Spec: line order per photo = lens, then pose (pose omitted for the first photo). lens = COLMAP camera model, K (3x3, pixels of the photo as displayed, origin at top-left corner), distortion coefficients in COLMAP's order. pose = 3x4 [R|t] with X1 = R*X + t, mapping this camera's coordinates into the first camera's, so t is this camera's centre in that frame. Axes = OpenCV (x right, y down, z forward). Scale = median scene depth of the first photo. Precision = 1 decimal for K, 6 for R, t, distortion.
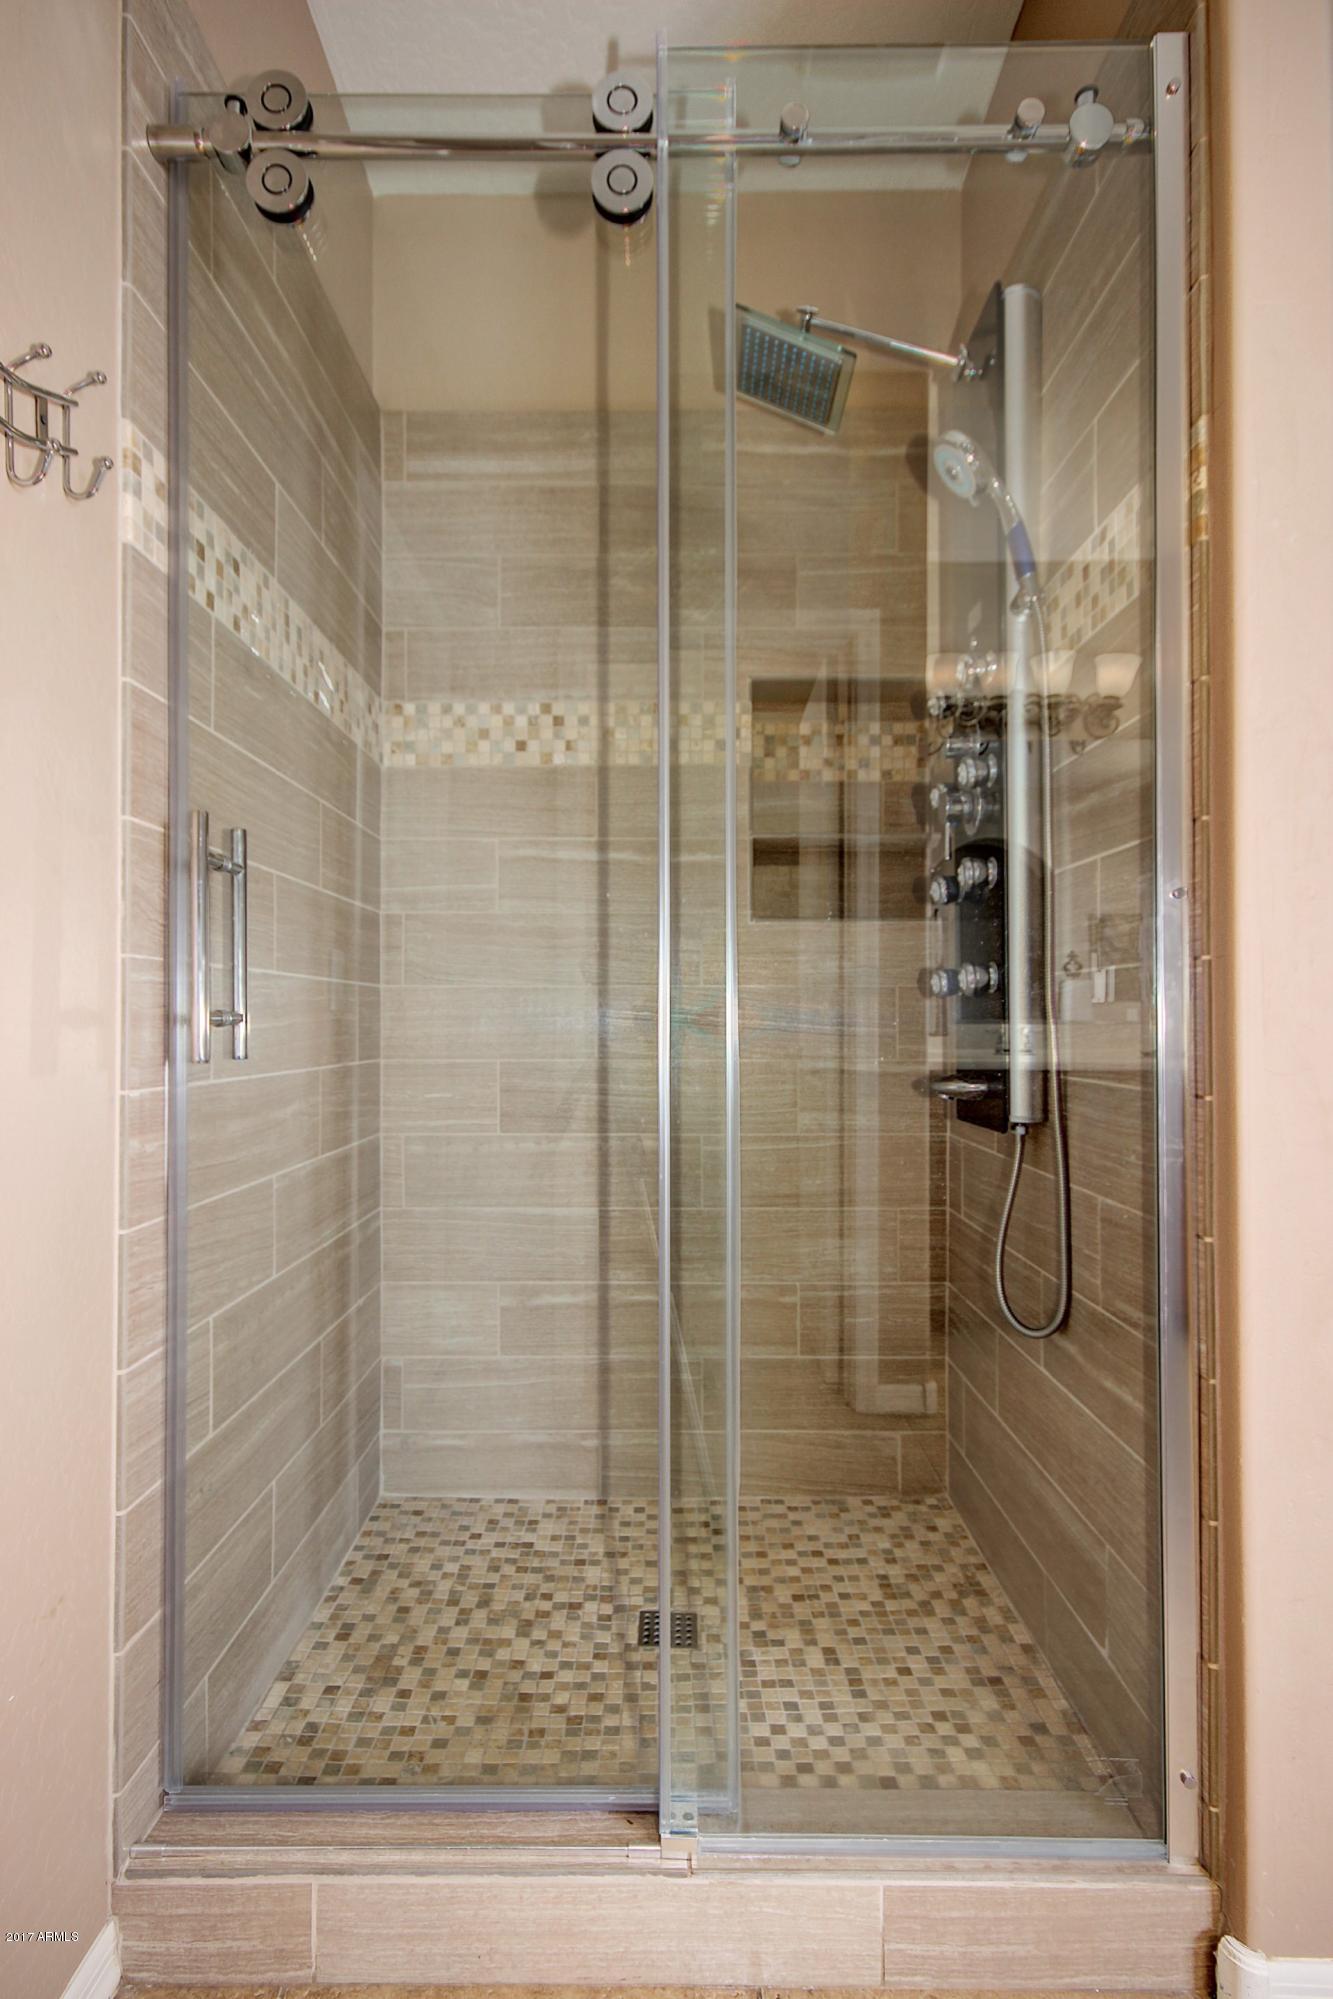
lens RADIAL K [[993.7, 0, 663.2], [0, 993.7, 1025.2], [0, 0, 1]] dist [0.009841, 0.000196]
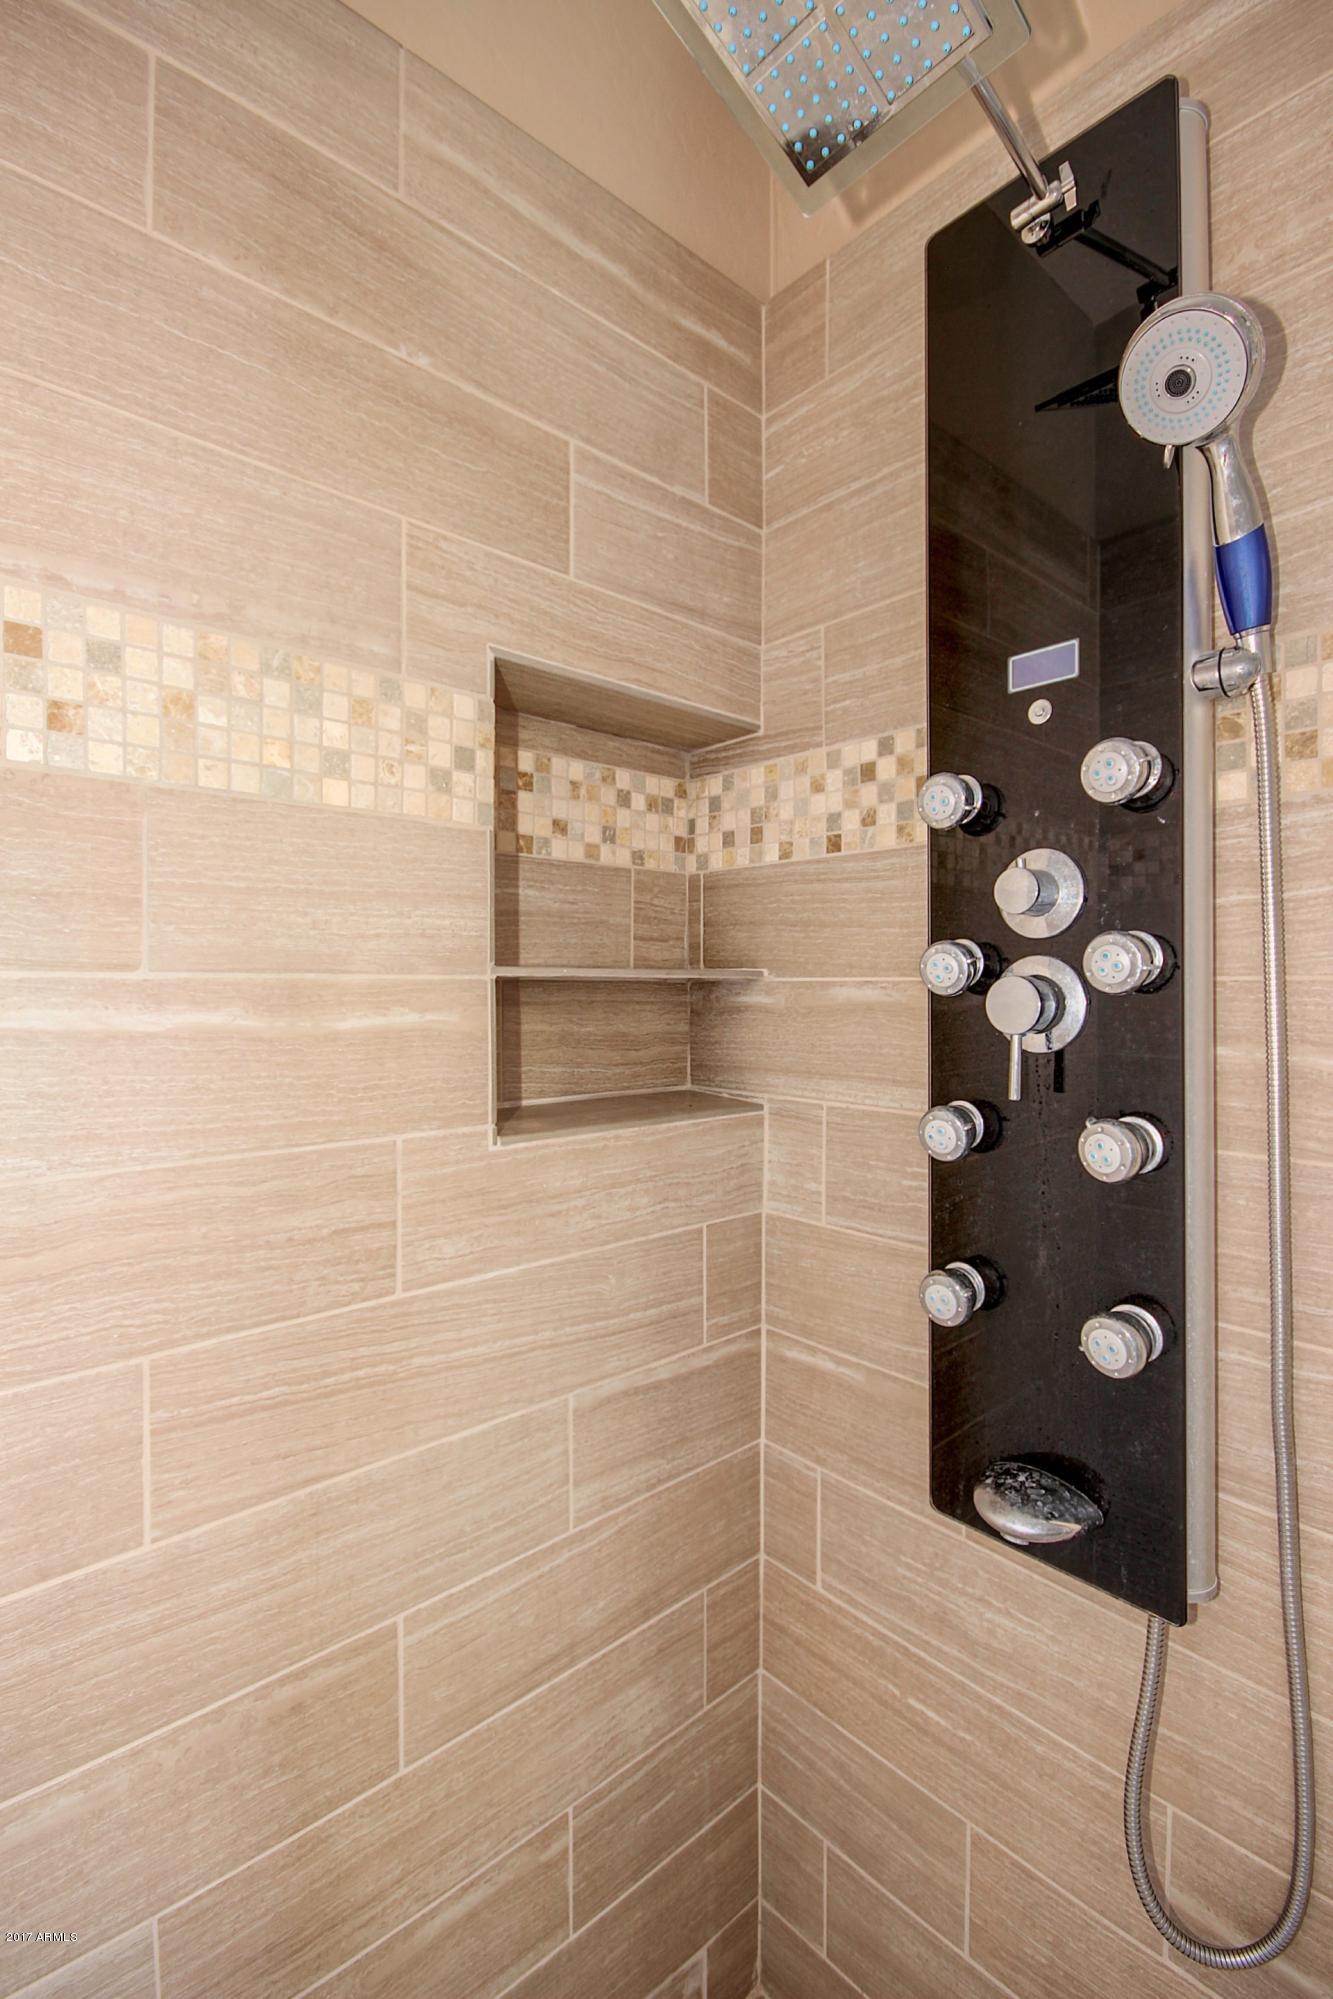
lens RADIAL K [[920.9, 0, 666.5], [0, 920.9, 999.5], [0, 0, 1]] dist [0.000869, 0.000461]
pose [[0.736602, -0.009074, 0.676266, -0.158225], [-0.001025, 0.999894, 0.014534, -0.183611], [-0.676326, -0.011399, 0.736514, 0.604581]]
